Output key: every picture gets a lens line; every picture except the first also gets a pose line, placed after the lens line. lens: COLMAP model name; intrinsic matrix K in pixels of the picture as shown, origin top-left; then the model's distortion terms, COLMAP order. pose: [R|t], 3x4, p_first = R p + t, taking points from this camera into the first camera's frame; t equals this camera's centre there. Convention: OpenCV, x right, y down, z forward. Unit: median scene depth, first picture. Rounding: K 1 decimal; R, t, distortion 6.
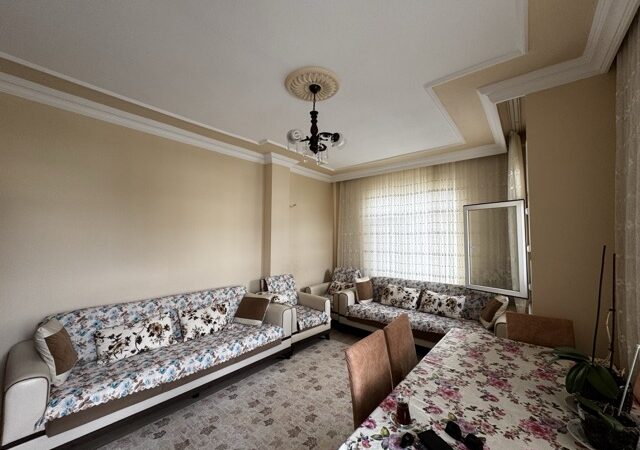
lens RADIAL K [[250.6, 0, 320.5], [0, 250.6, 225.4], [0, 0, 1]] dist [-0.002089, -0.000914]
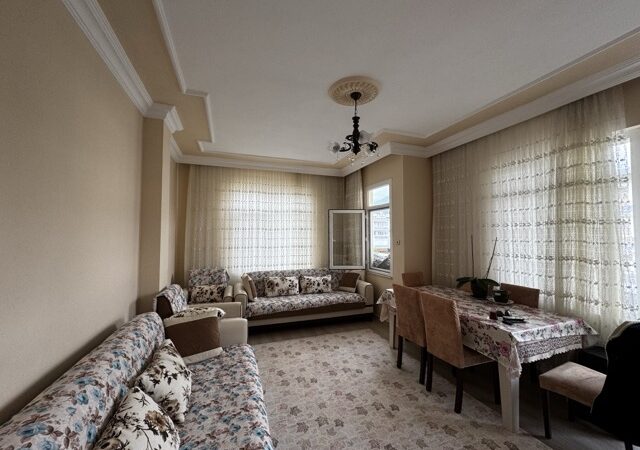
lens RADIAL K [[250.6, 0, 319.3], [0, 250.6, 225.0], [0, 0, 1]] dist [-0.002089, -0.000914]
pose [[0.506772, 0.027540, 0.861640, -0.590856], [-0.038762, 0.999207, -0.009139, 0.019146], [-0.861208, -0.028768, 0.507438, 0.322752]]
